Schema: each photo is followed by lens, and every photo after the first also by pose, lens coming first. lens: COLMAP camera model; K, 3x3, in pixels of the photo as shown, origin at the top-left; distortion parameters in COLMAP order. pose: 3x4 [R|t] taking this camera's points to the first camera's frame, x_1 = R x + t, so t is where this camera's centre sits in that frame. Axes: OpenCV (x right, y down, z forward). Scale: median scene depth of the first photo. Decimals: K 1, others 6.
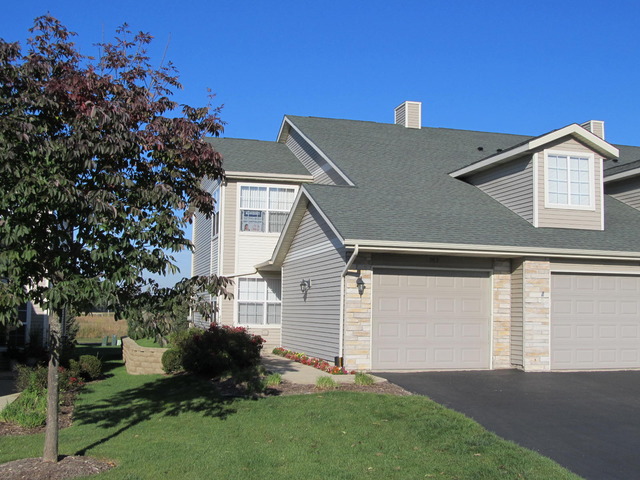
lens RADIAL K [[815.9, 0, 320.0], [0, 815.9, 240.0], [0, 0, 1]] dist [-0.027183, -0.008974]
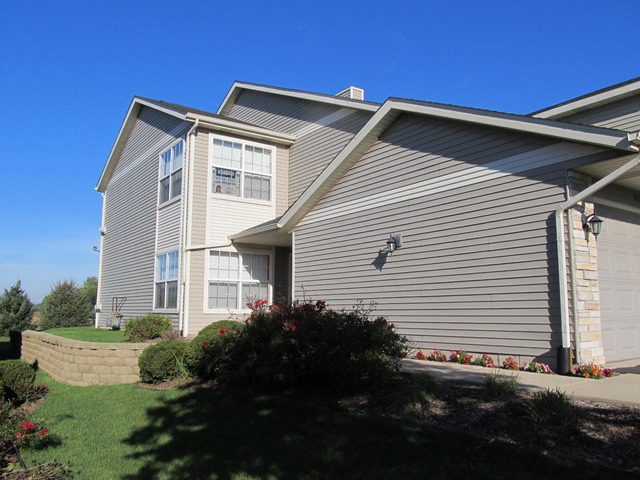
lens RADIAL K [[528.2, 0, 320.0], [0, 528.2, 240.0], [0, 0, 1]] dist [-0.044530, 0.003268]
pose [[0.928795, 0.030735, 0.369318, -0.189233], [-0.014082, 0.998762, -0.047704, 0.058638], [-0.370327, 0.039106, 0.928078, 0.478474]]
